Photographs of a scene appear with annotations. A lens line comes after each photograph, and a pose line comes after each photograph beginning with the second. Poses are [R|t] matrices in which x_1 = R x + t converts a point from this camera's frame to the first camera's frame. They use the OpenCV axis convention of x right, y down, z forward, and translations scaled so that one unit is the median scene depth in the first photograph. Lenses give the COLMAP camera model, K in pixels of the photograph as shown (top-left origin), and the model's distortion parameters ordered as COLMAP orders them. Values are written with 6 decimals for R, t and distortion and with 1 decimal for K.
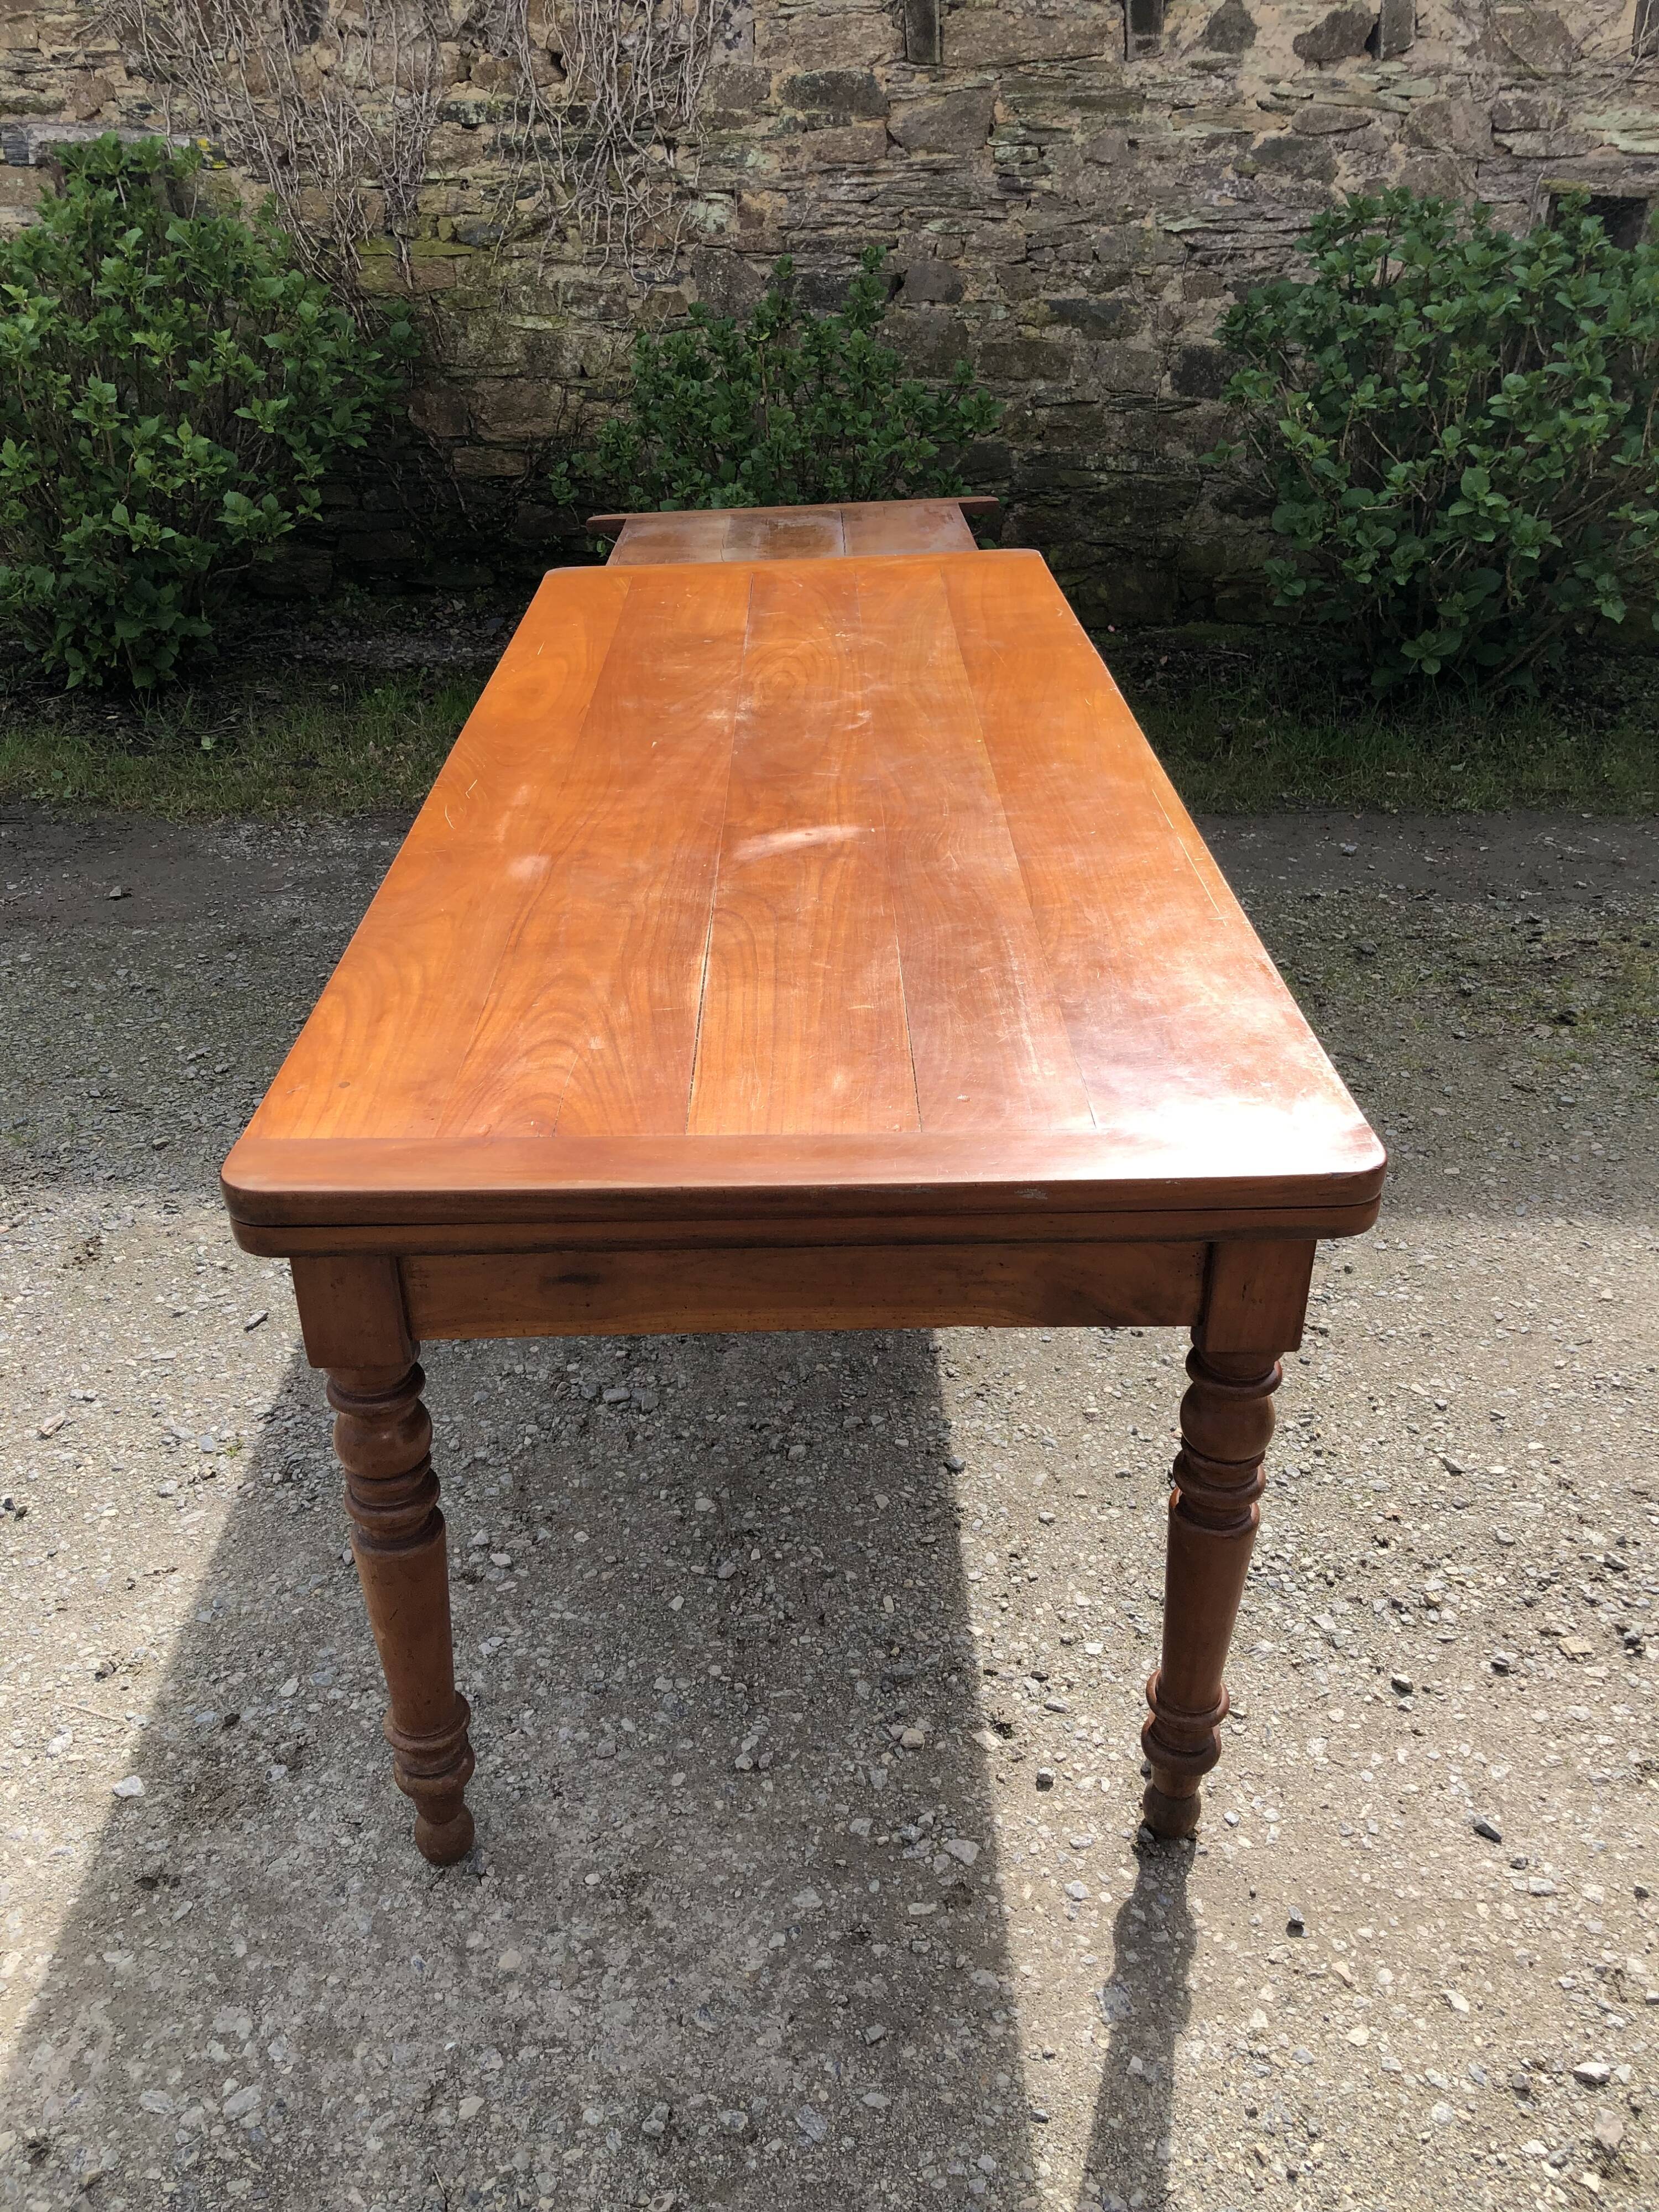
lens RADIAL K [[1822.0, 0, 836.0], [0, 1822.0, 1105.3], [0, 0, 1]] dist [0.013542, 0.000566]
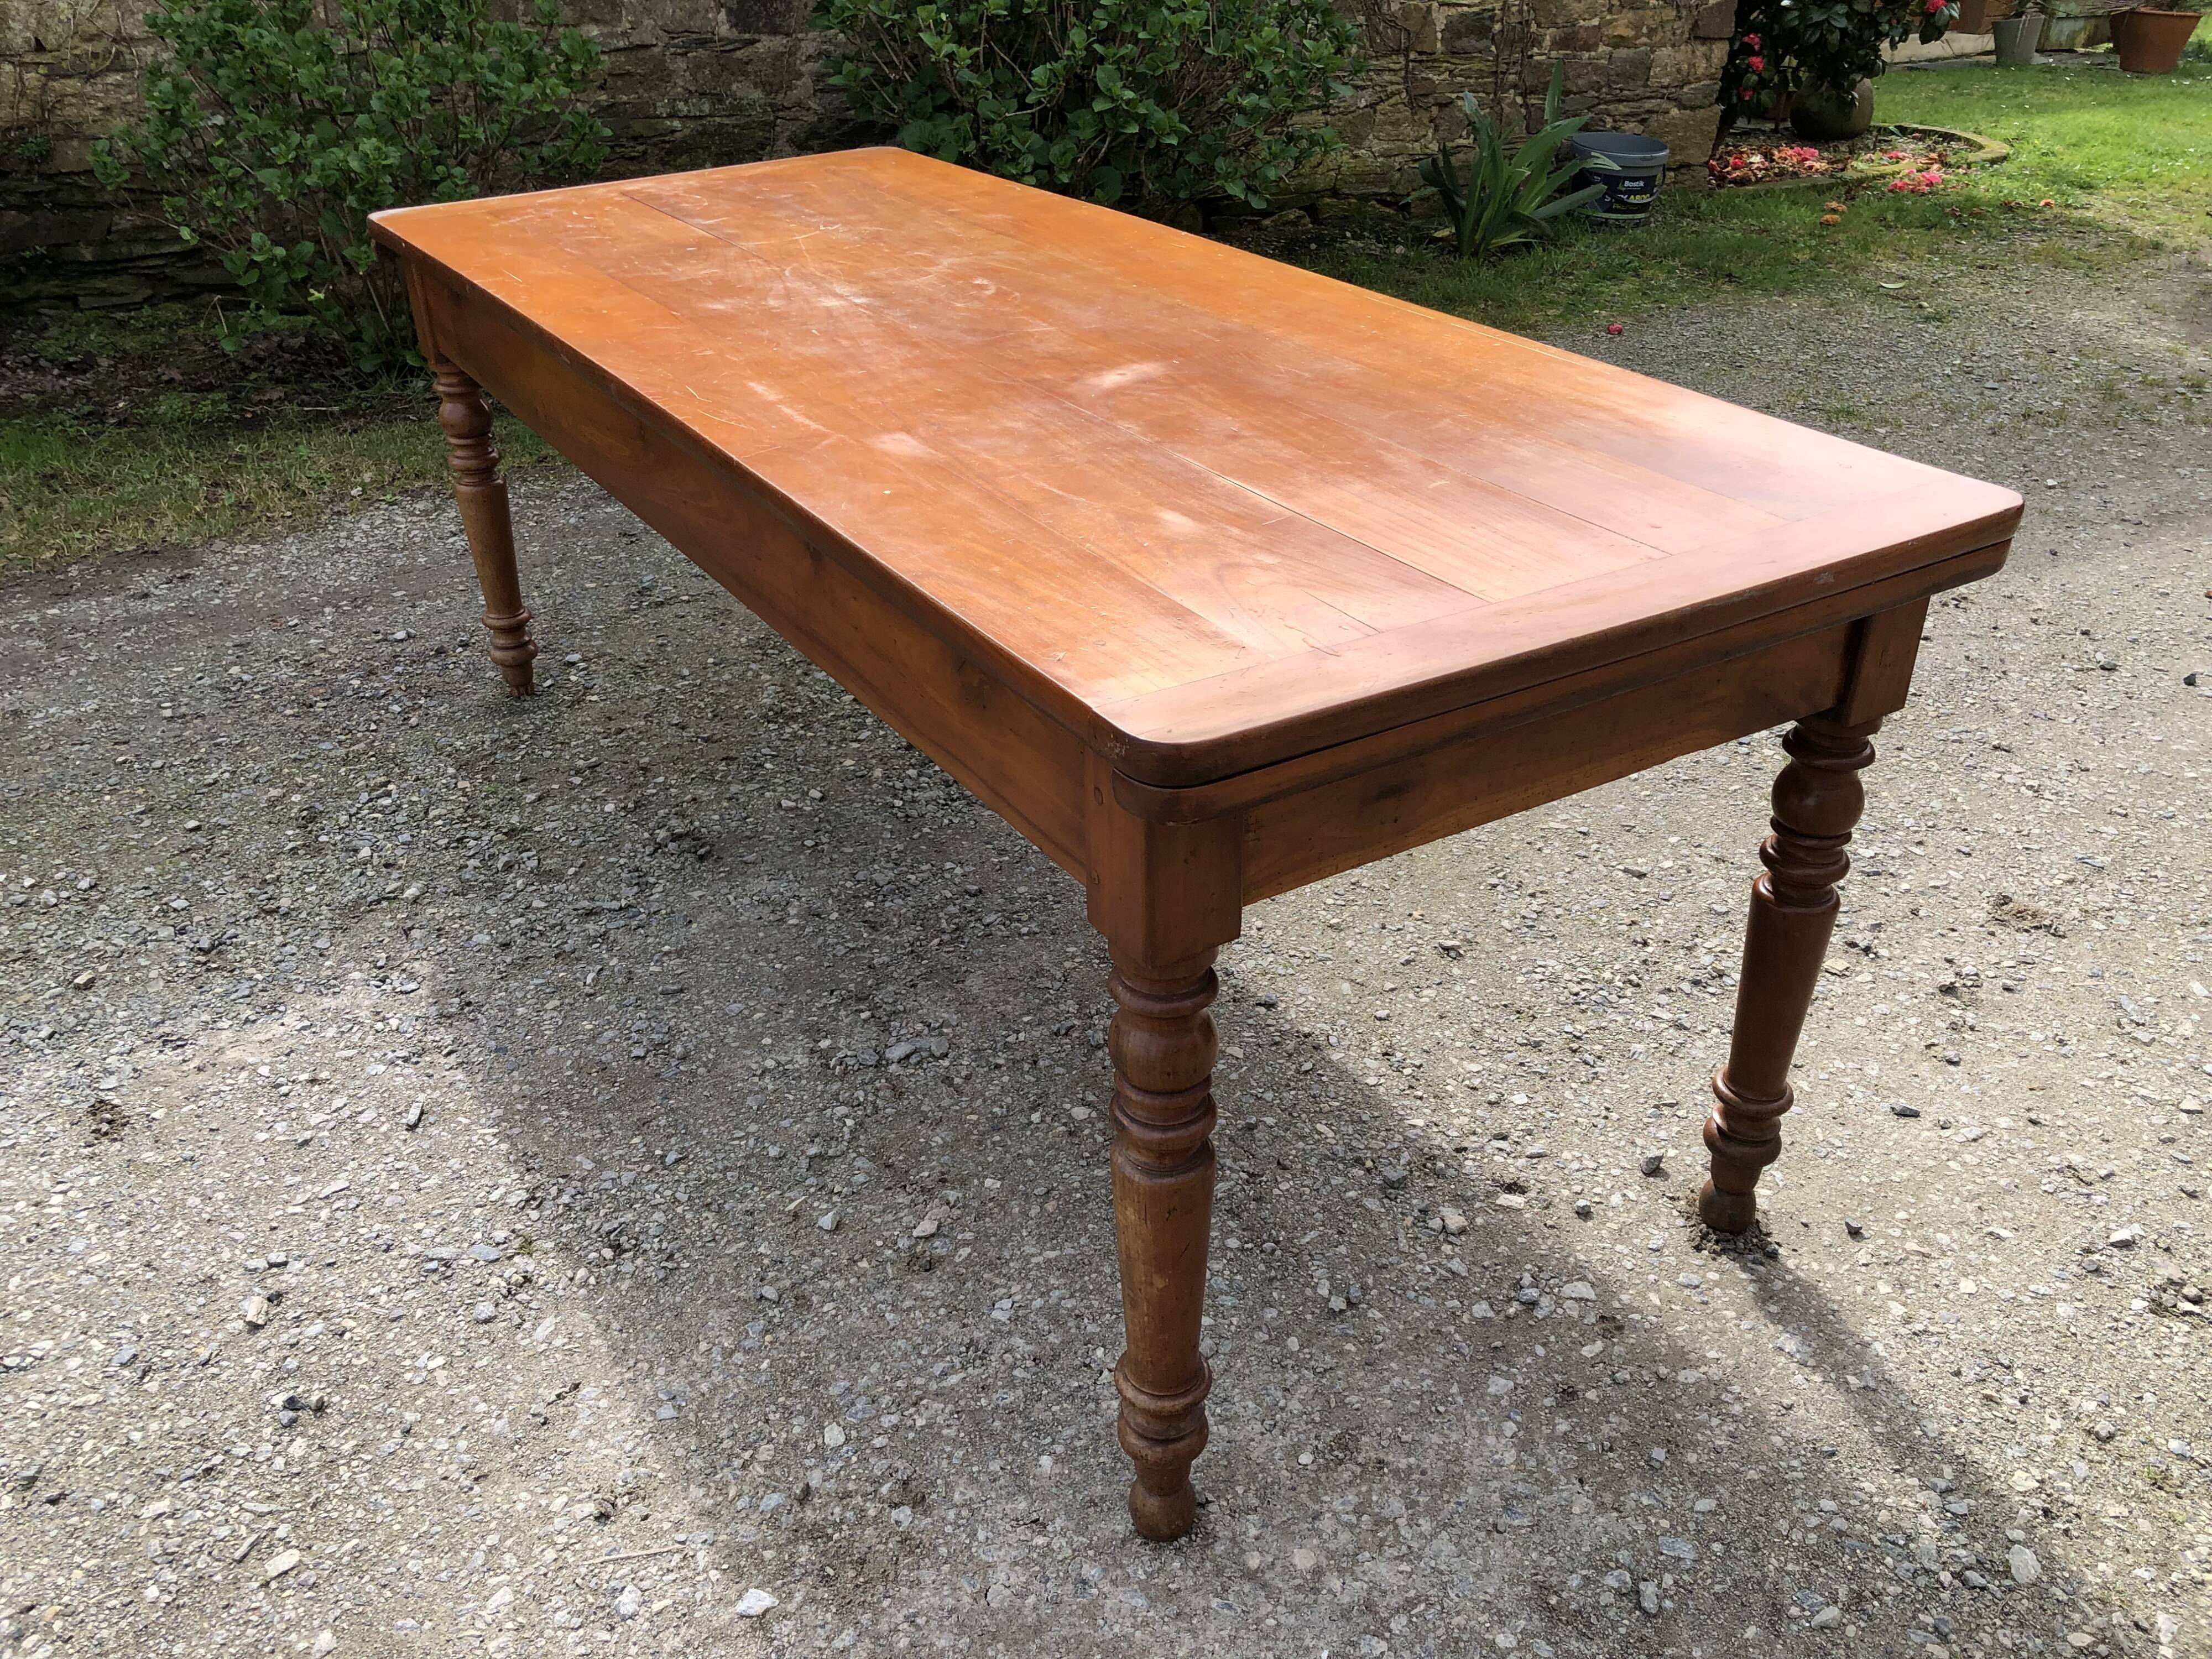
lens RADIAL K [[1822.0, 0, 1118.1], [0, 1822.0, 818.4], [0, 0, 1]] dist [0.013542, 0.000566]
pose [[0.858823, -0.247345, 0.448602, -0.192460], [0.246590, 0.967186, 0.061193, 0.008810], [-0.449017, 0.058067, 0.891634, 0.065853]]
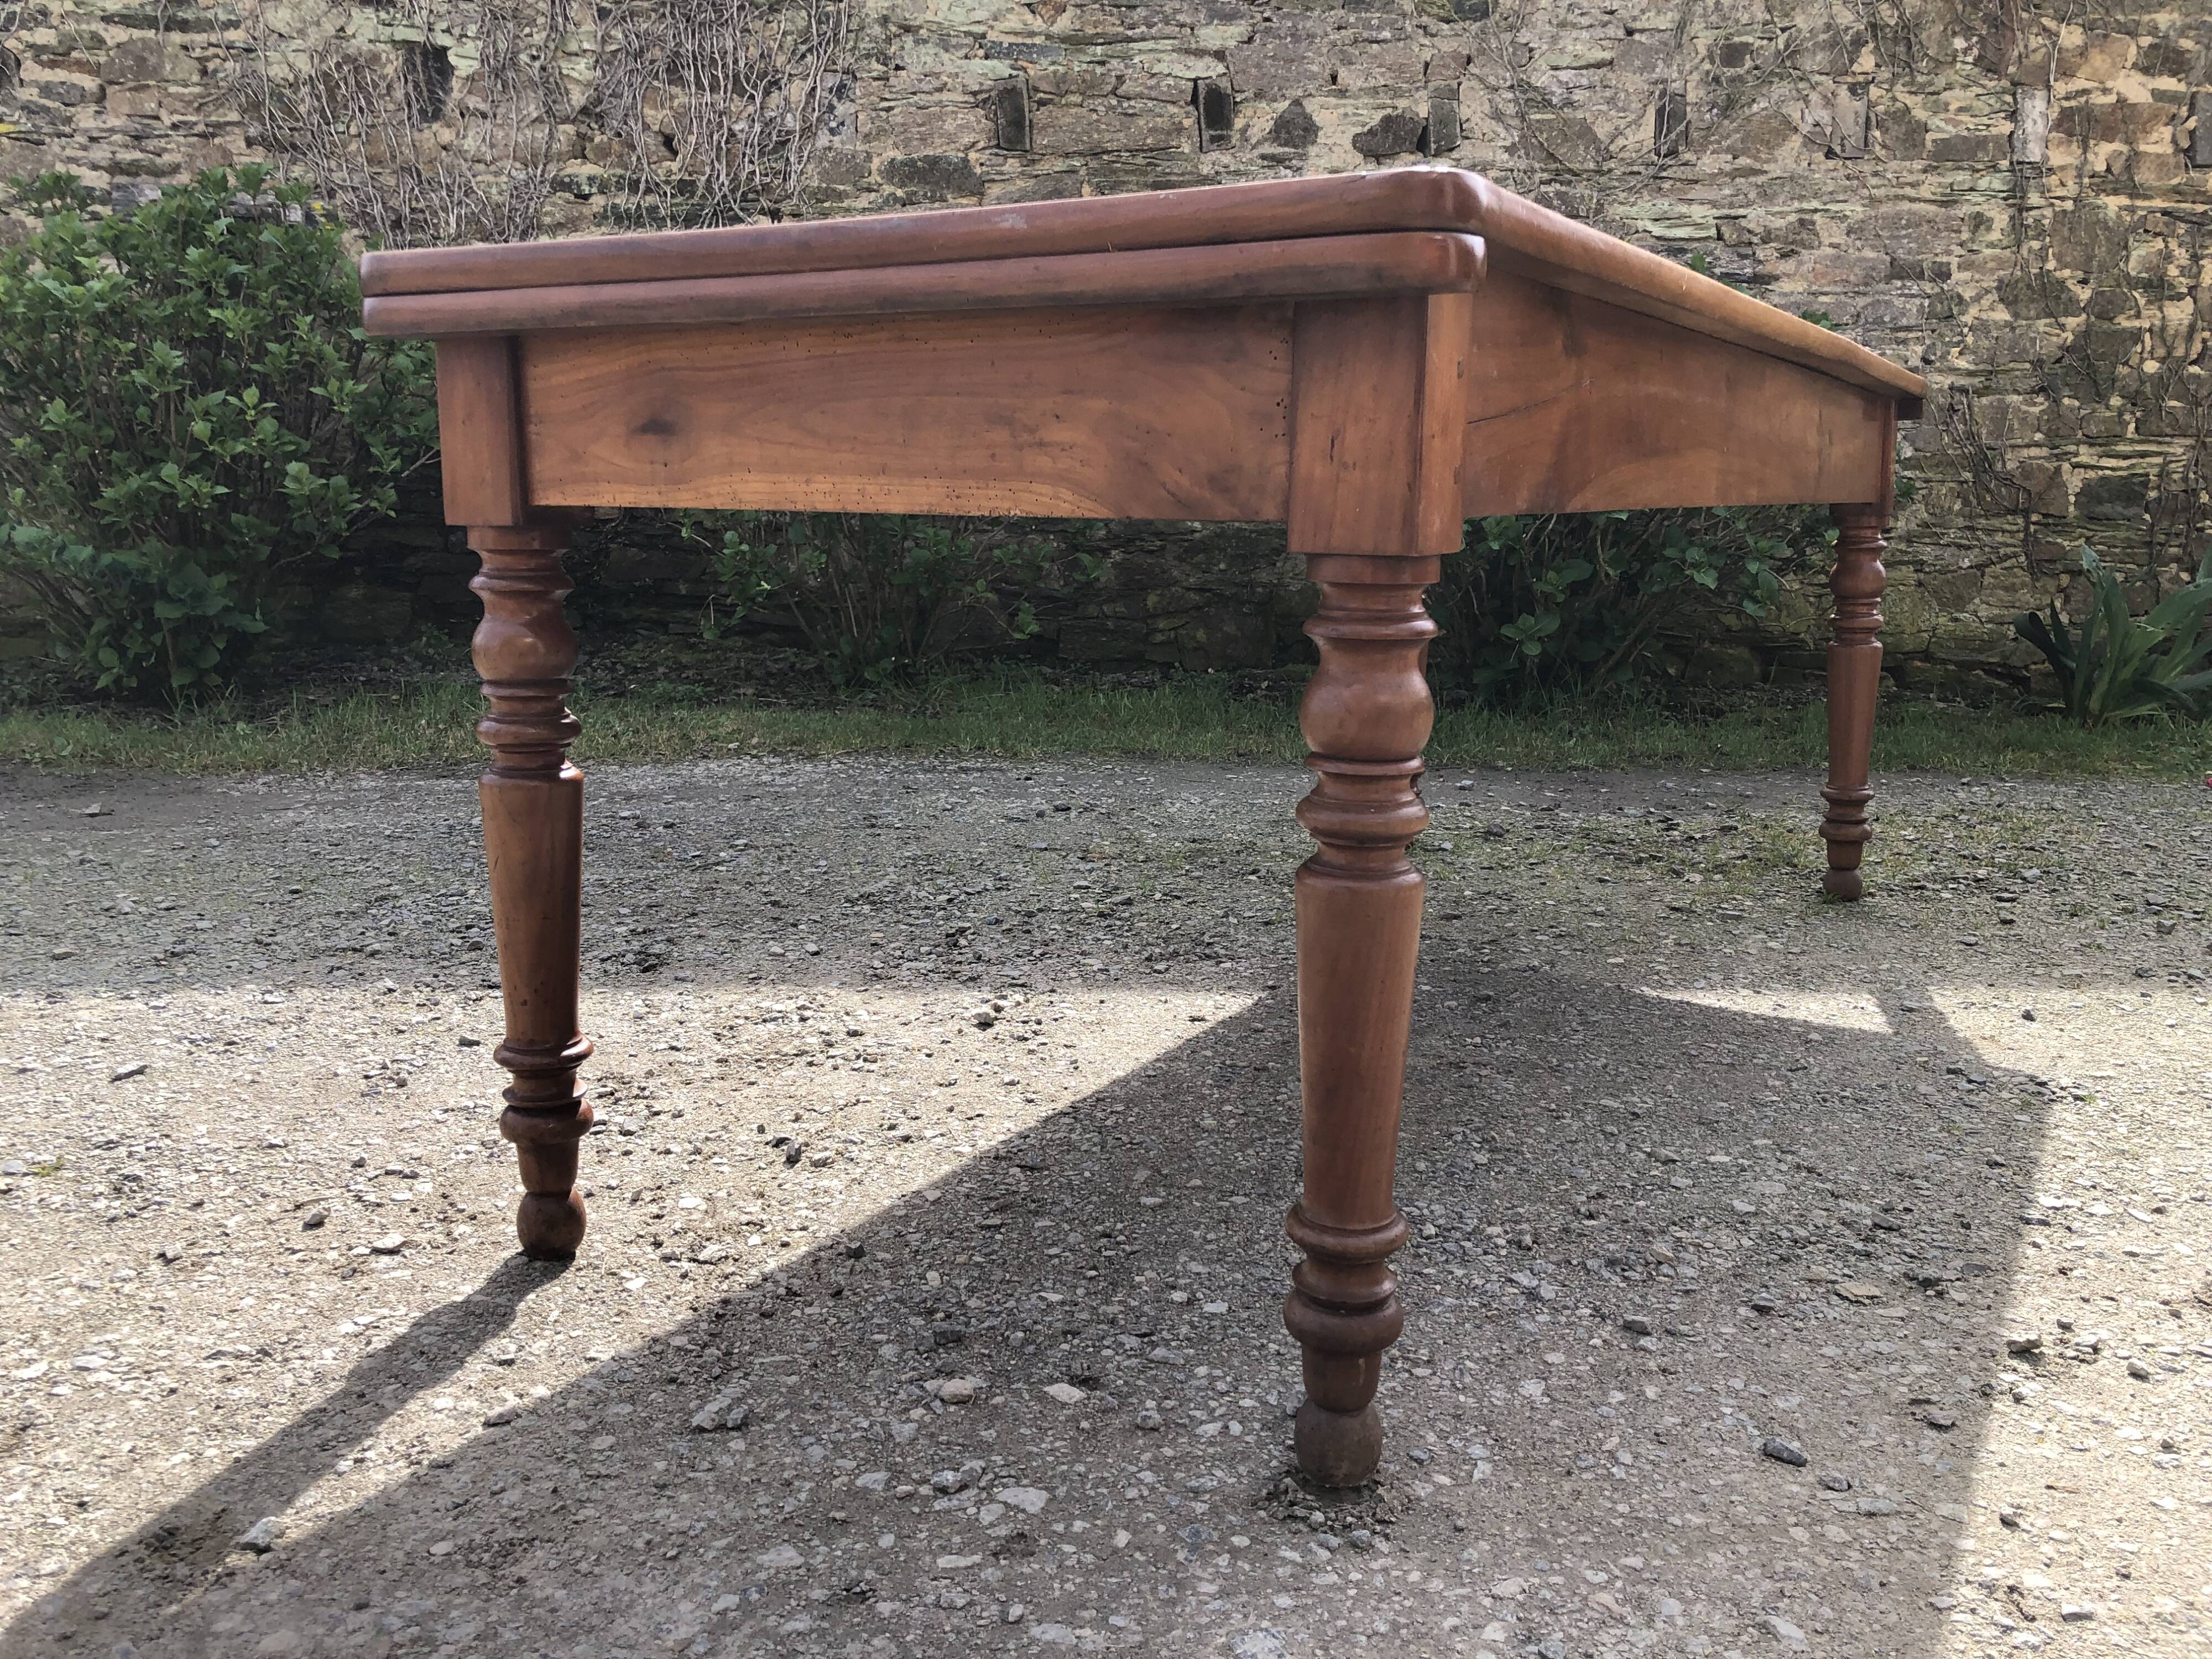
lens RADIAL K [[1822.0, 0, 1105.1], [0, 1822.0, 799.5], [0, 0, 1]] dist [0.013542, 0.000566]
pose [[0.996802, 0.002341, 0.079875, 0.015836], [0.023105, 0.948433, -0.316136, 0.132926], [-0.076496, 0.316970, 0.945346, 0.102612]]
